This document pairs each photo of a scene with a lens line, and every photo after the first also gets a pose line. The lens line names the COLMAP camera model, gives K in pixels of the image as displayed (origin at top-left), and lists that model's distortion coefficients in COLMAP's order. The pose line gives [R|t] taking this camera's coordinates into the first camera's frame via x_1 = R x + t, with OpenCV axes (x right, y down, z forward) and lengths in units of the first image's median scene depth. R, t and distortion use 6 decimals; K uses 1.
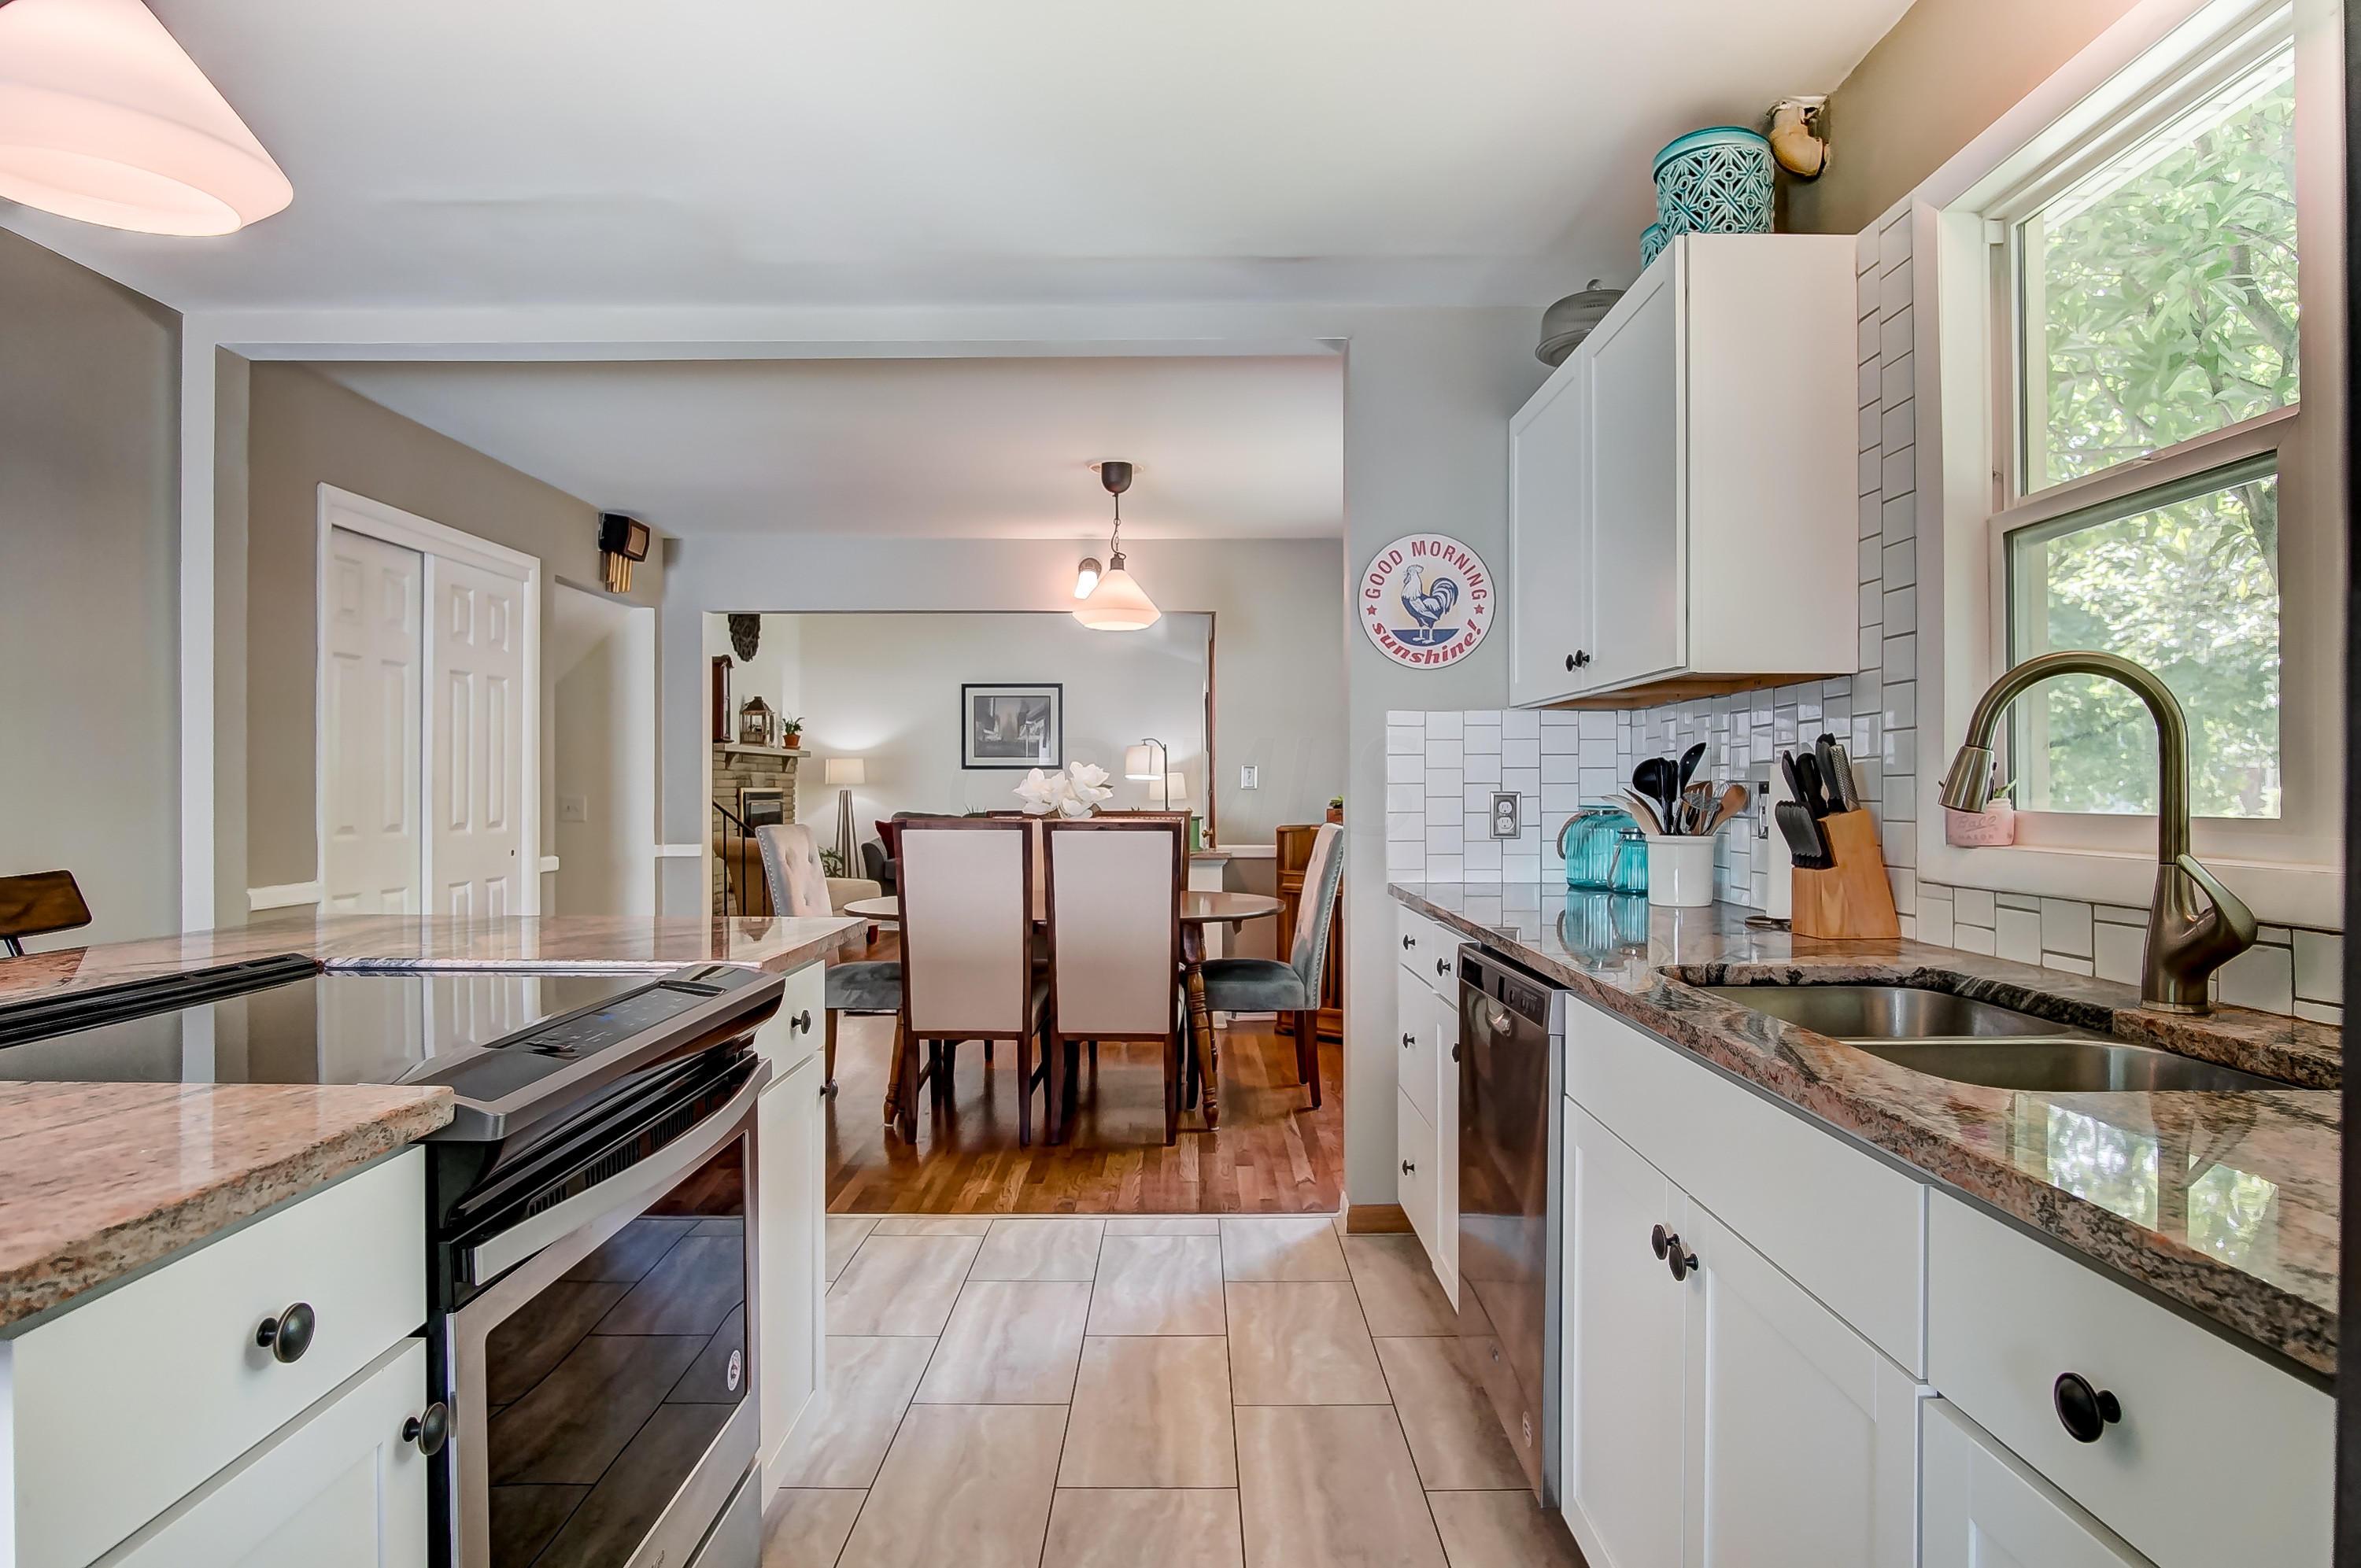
lens RADIAL K [[1268.6, 0, 1181.0], [0, 1268.6, 788.1], [0, 0, 1]] dist [-0.025152, -0.001466]
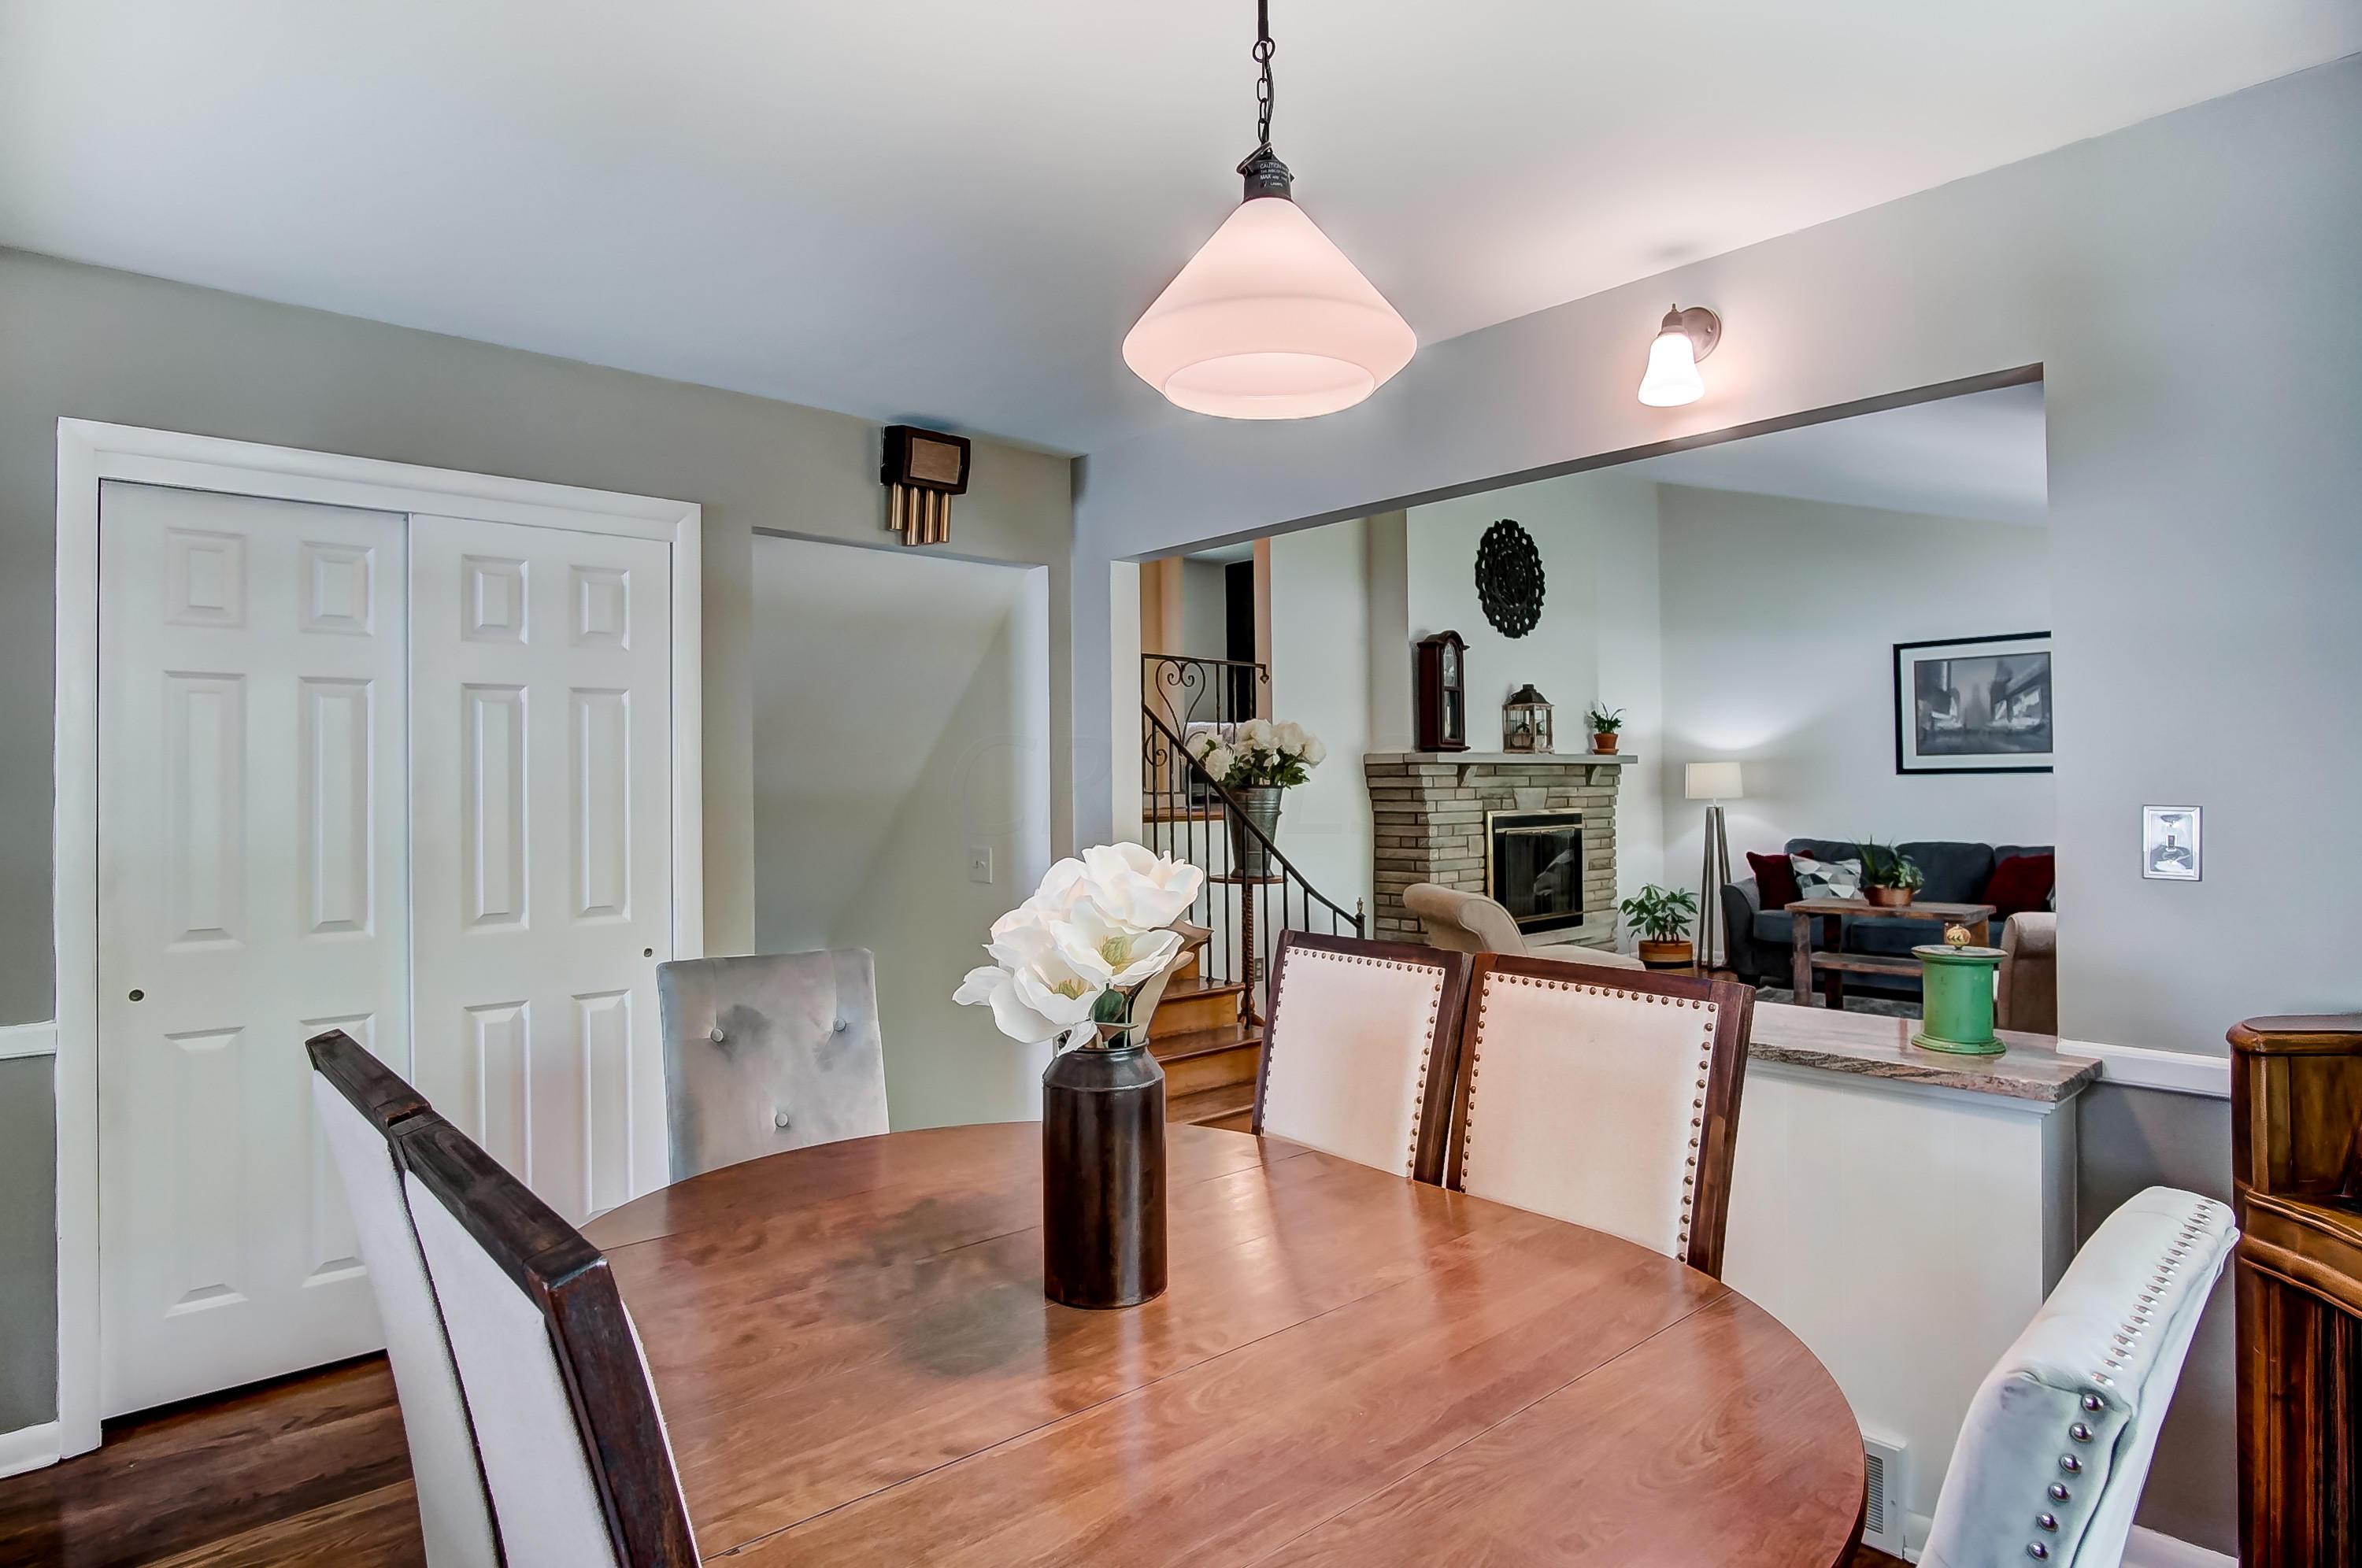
lens RADIAL K [[1269.2, 0, 1180.9], [0, 1269.2, 775.5], [0, 0, 1]] dist [-0.025152, -0.001466]
pose [[0.676077, -0.011965, -0.736734, 0.071998], [0.009401, 0.999927, -0.007612, -0.016949], [0.736771, -0.001780, 0.676140, 0.373772]]
